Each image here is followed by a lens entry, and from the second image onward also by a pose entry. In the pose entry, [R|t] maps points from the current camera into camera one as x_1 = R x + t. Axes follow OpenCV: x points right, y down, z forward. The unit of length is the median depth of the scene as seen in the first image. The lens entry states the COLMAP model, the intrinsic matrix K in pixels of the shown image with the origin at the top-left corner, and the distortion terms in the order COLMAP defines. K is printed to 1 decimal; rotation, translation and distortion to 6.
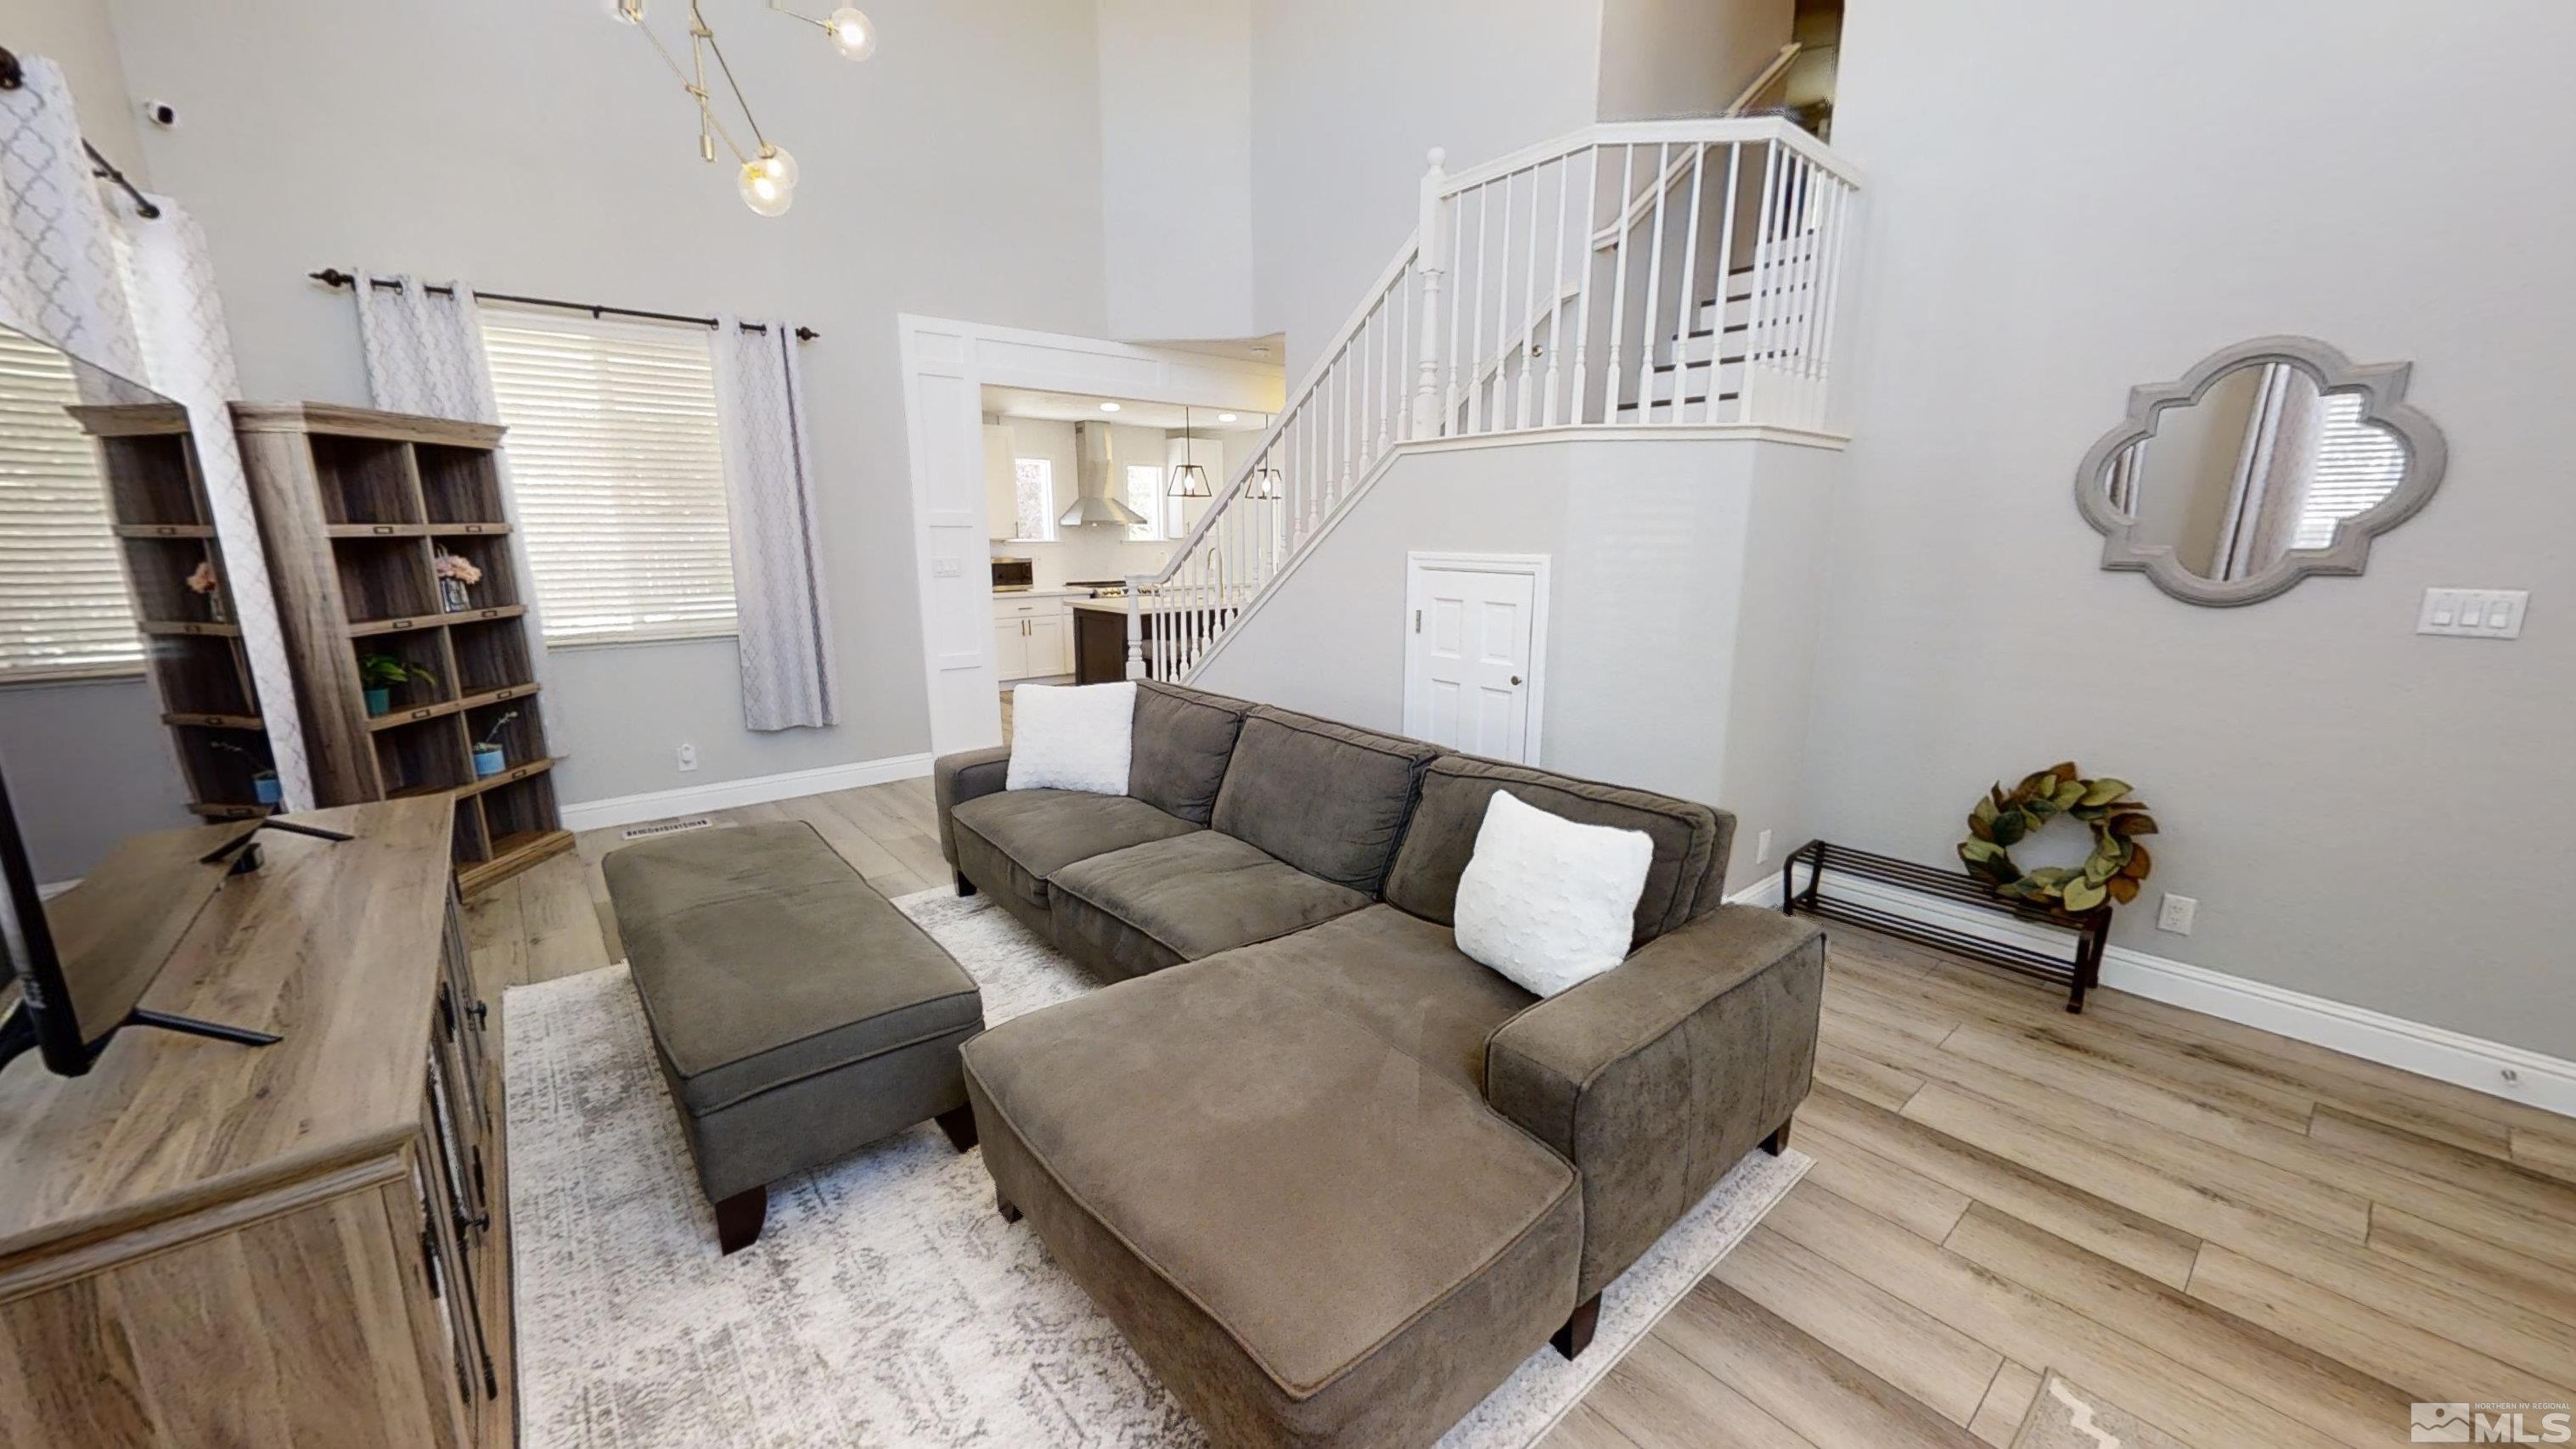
lens RADIAL K [[944.4, 0, 1286.7], [0, 944.4, 733.9], [0, 0, 1]] dist [-0.000833, -0.000001]
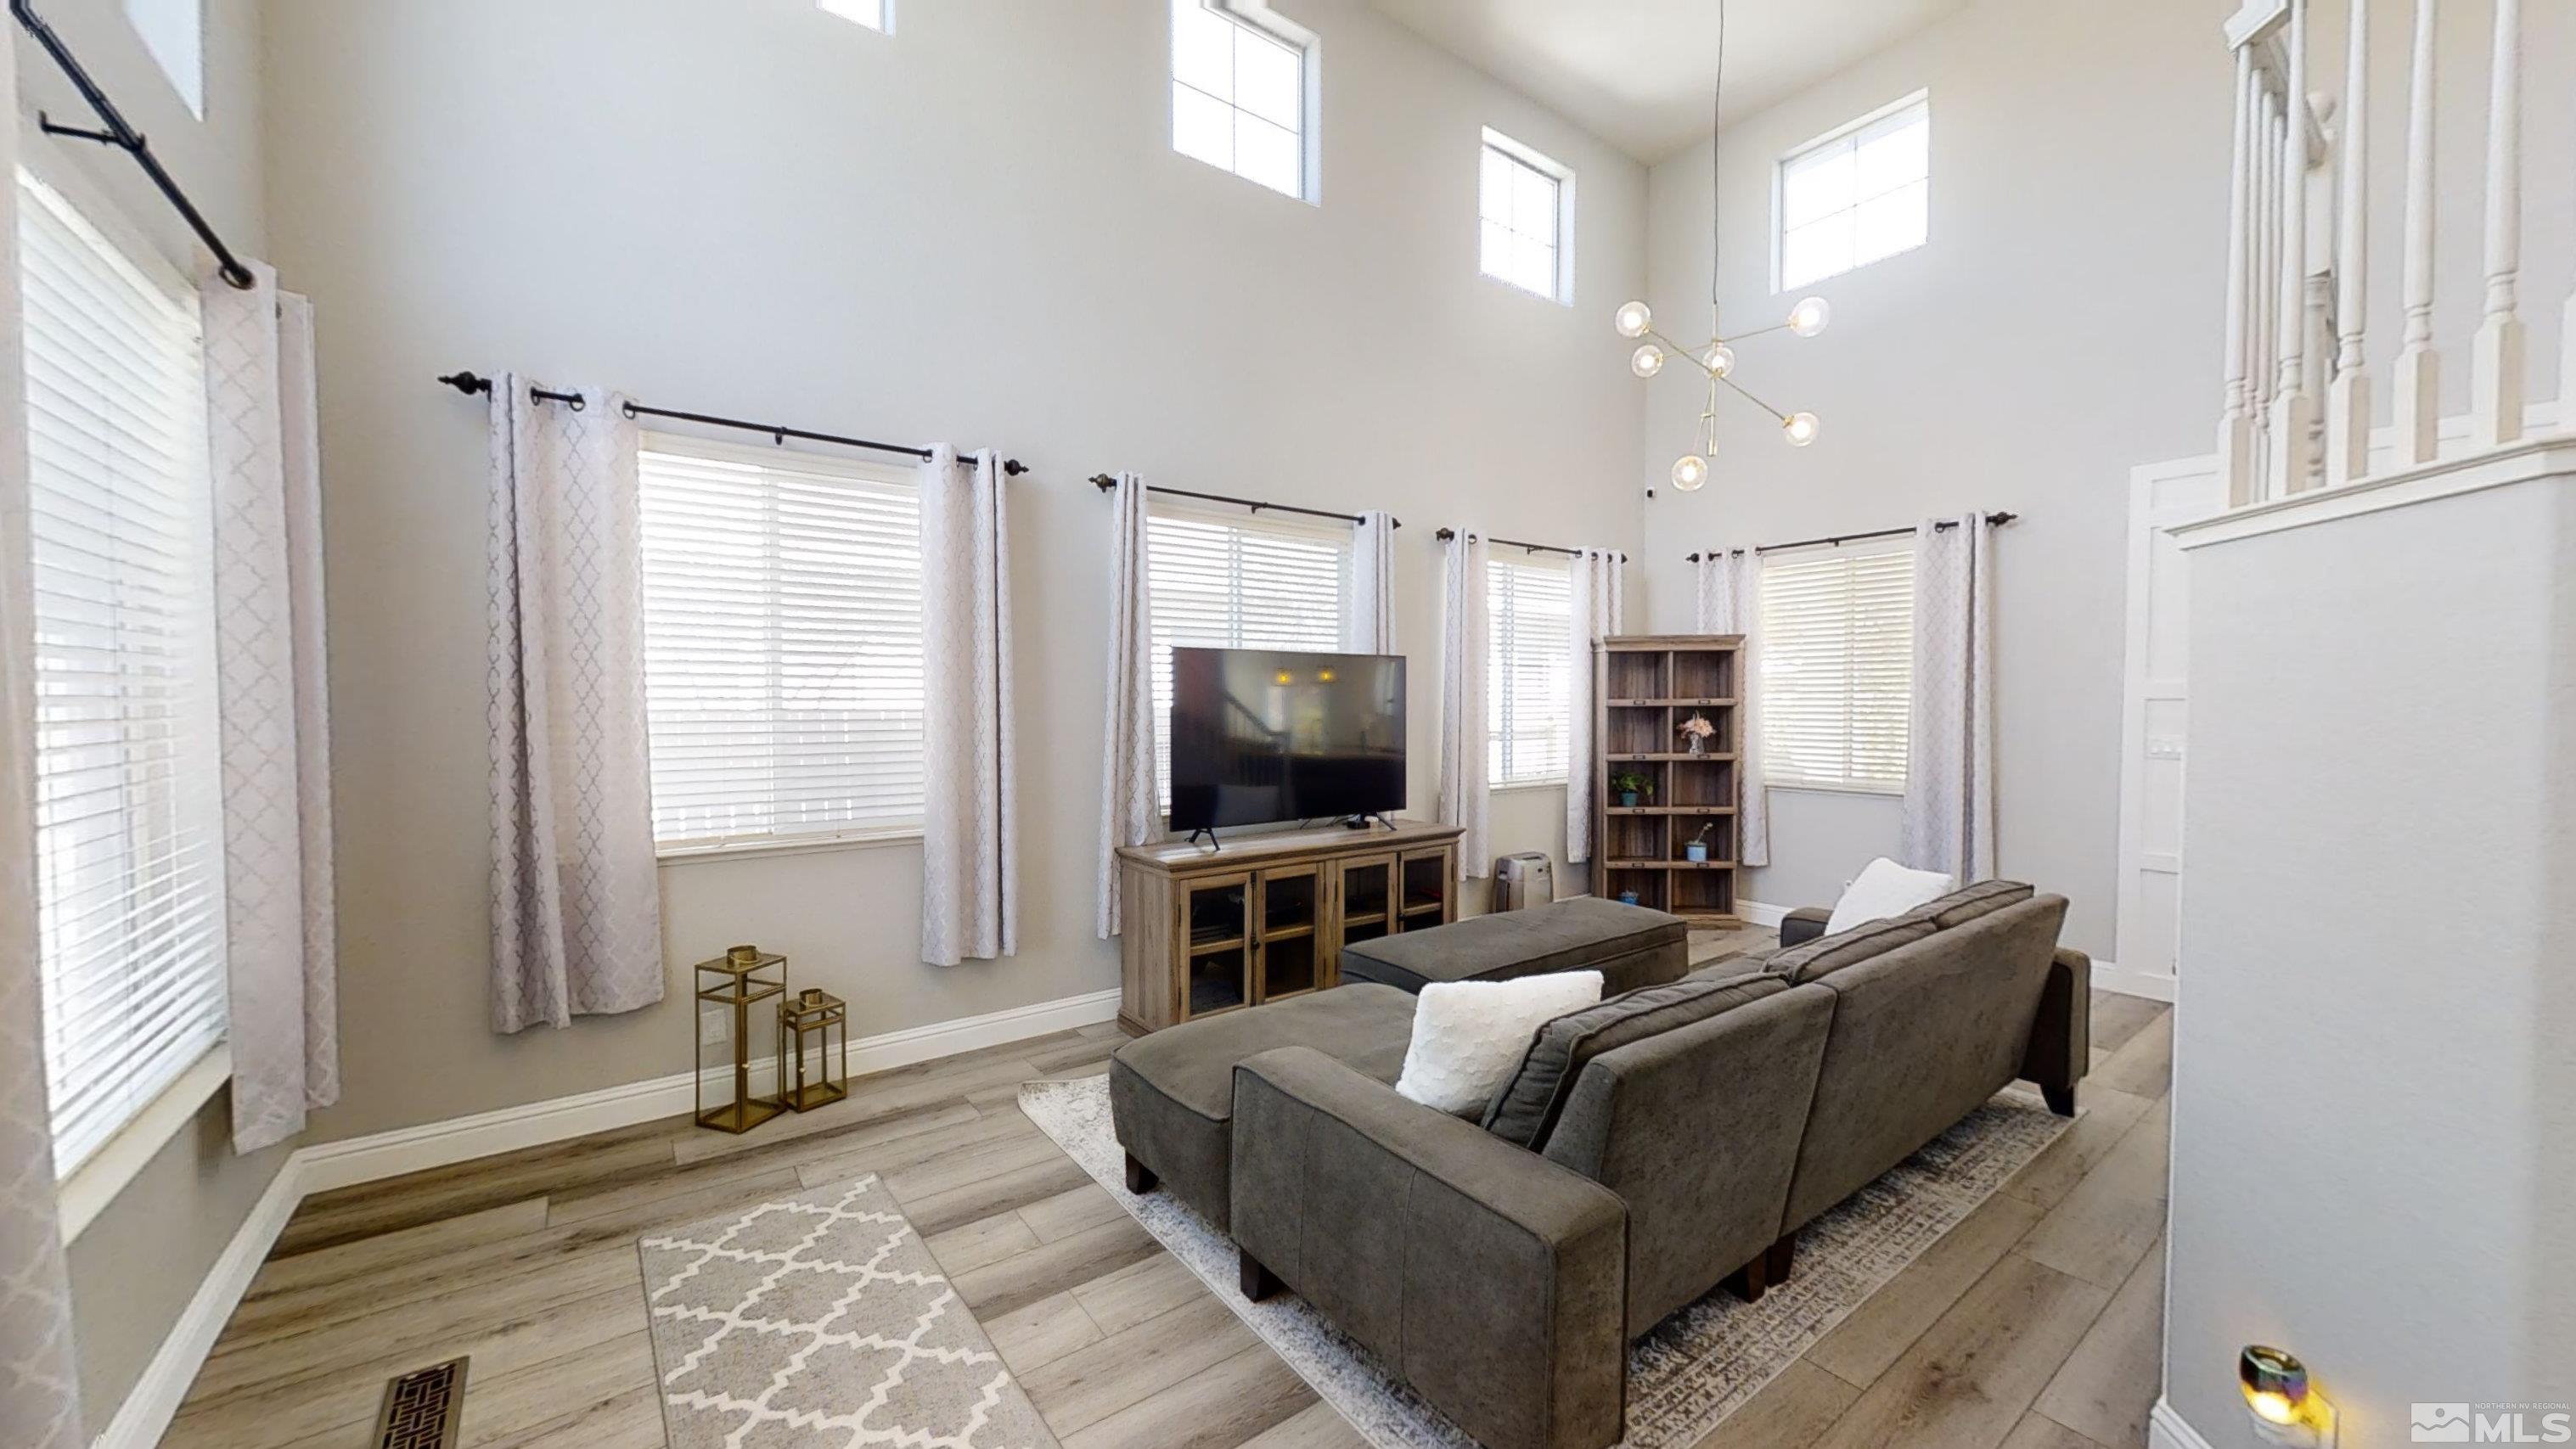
lens RADIAL K [[944.4, 0, 1297.2], [0, 944.4, 723.2], [0, 0, 1]] dist [-0.000833, -0.000001]
pose [[-0.057344, 0.021370, -0.998126, 0.802045], [-0.208849, 0.977394, 0.032925, -0.103064], [0.976265, 0.210345, -0.051584, 0.471822]]
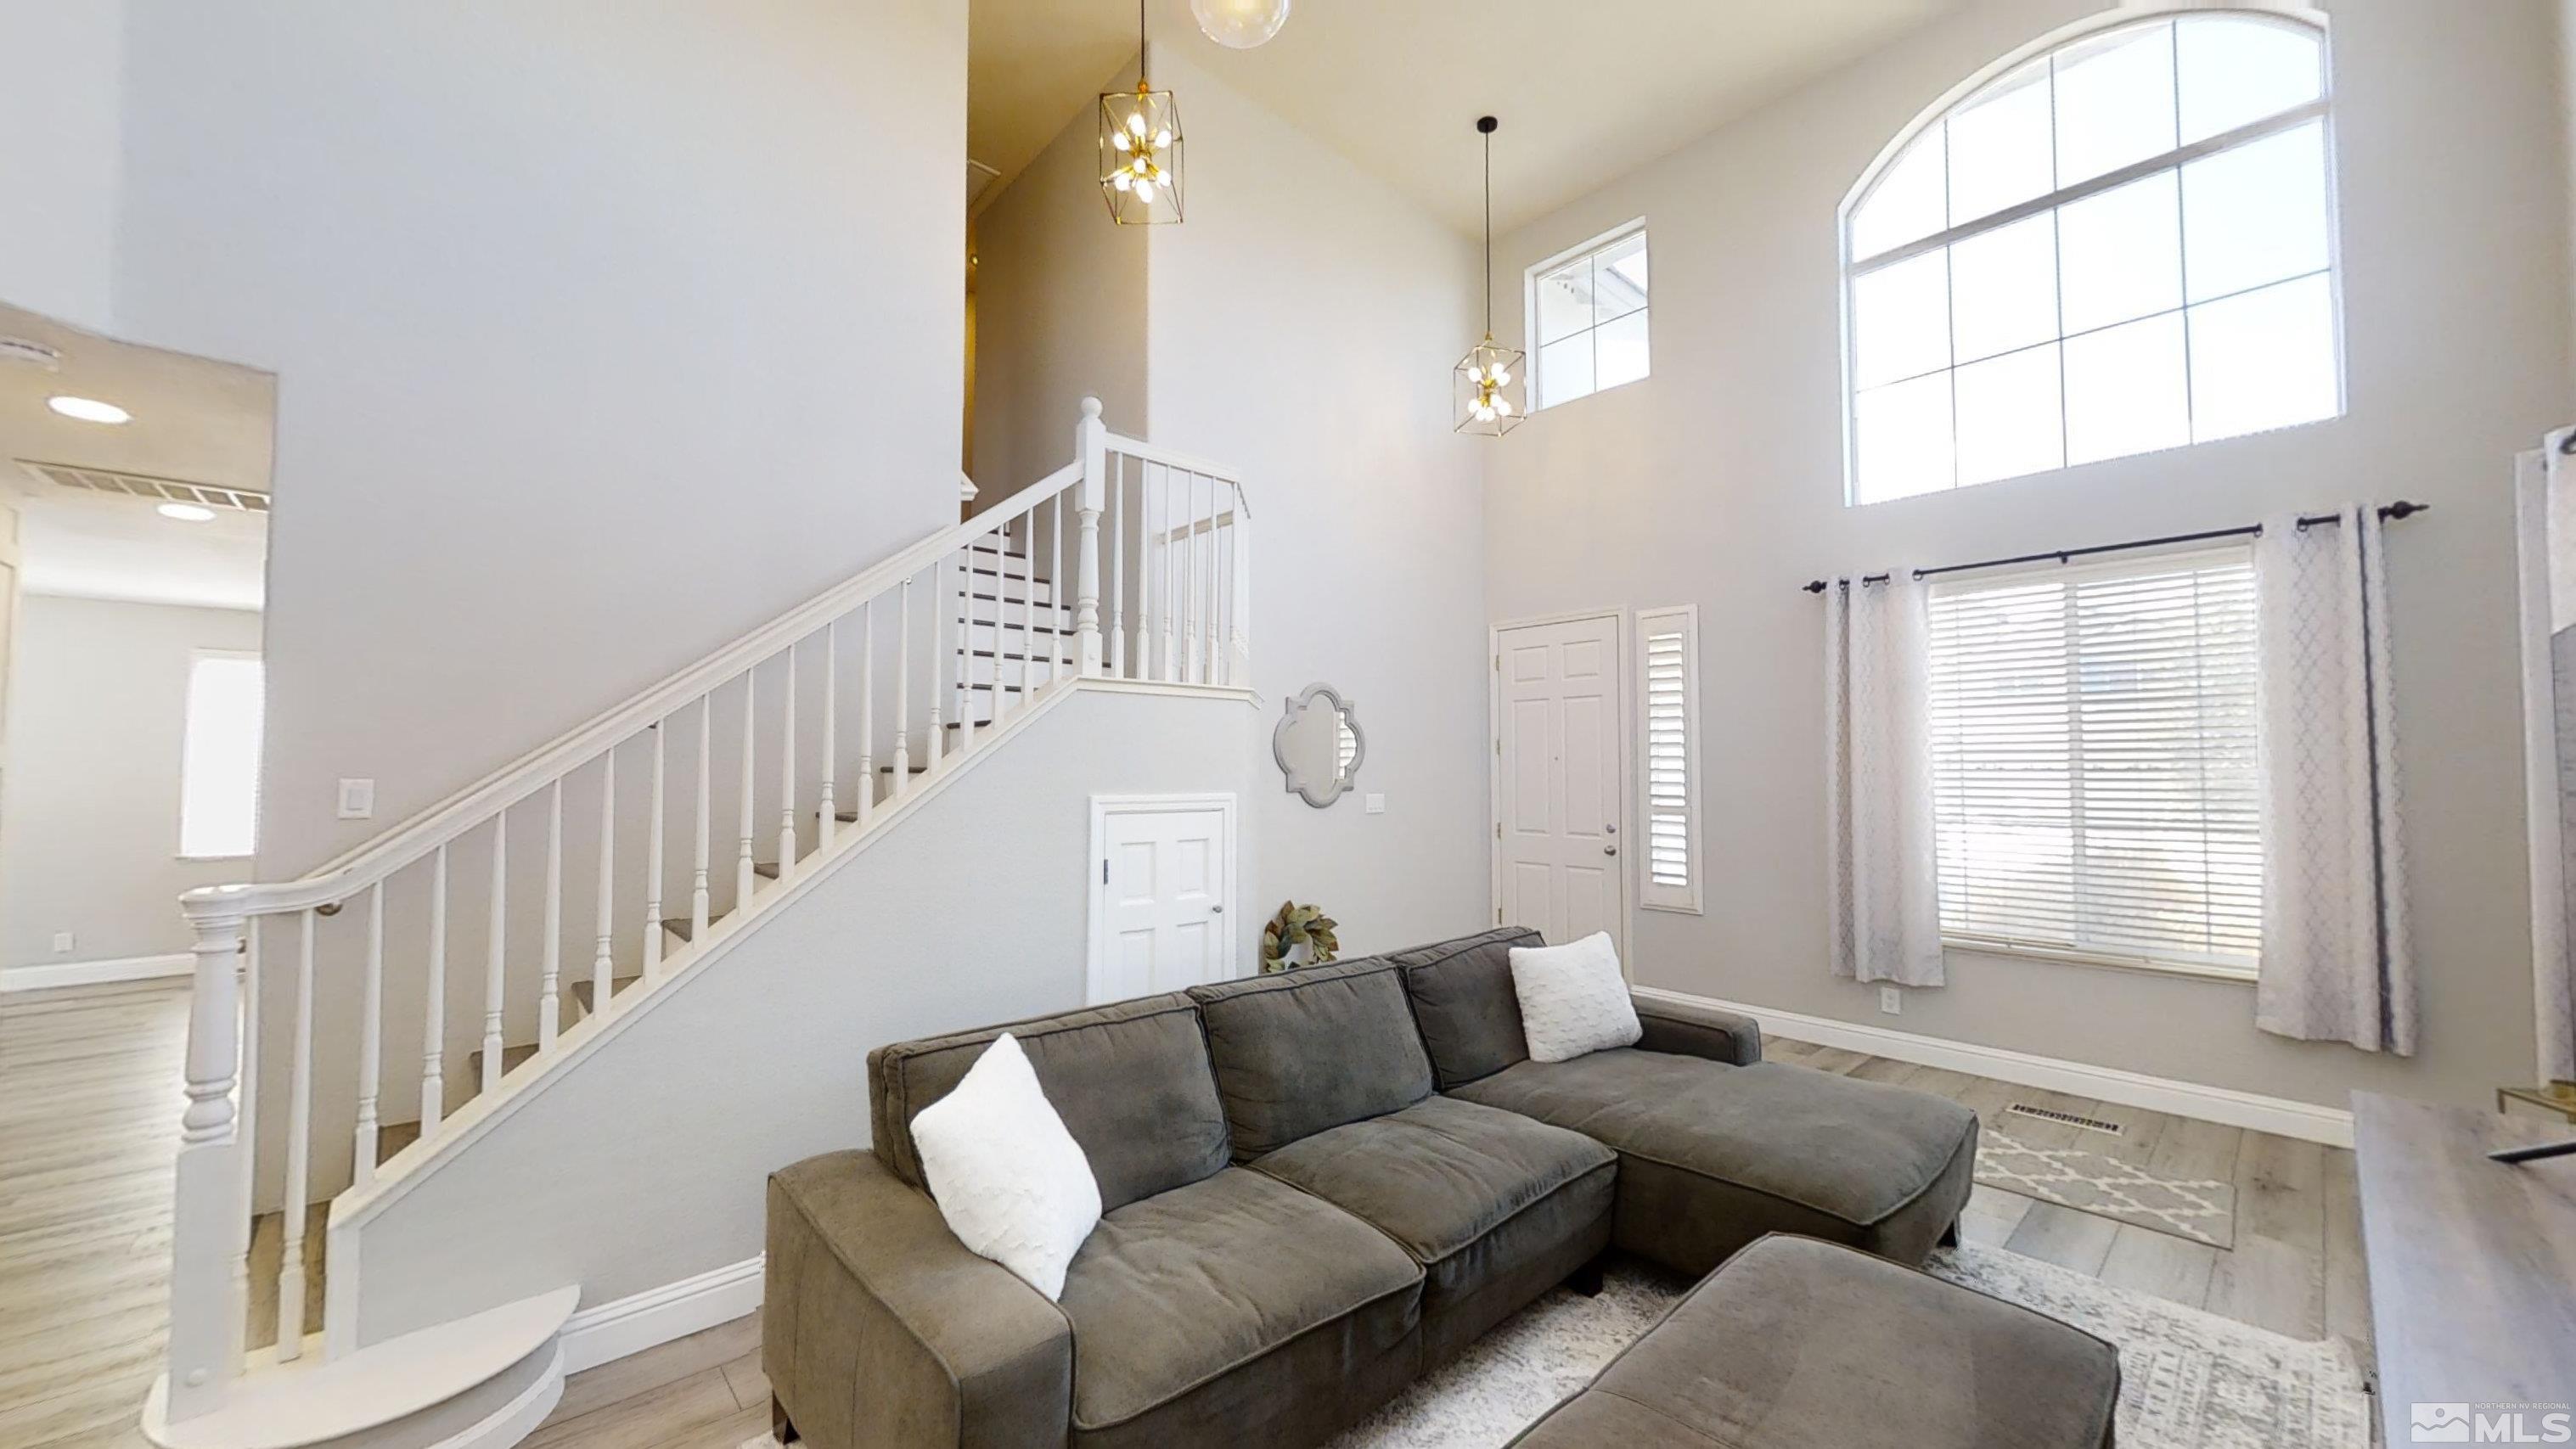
lens RADIAL K [[944.4, 0, 1294.9], [0, 944.4, 726.0], [0, 0, 1]] dist [-0.000833, -0.000001]
pose [[-0.039147, 0.044816, 0.998228, -0.818925], [0.207010, 0.977684, -0.035776, -0.197034], [-0.977555, 0.205243, -0.047551, 0.892741]]
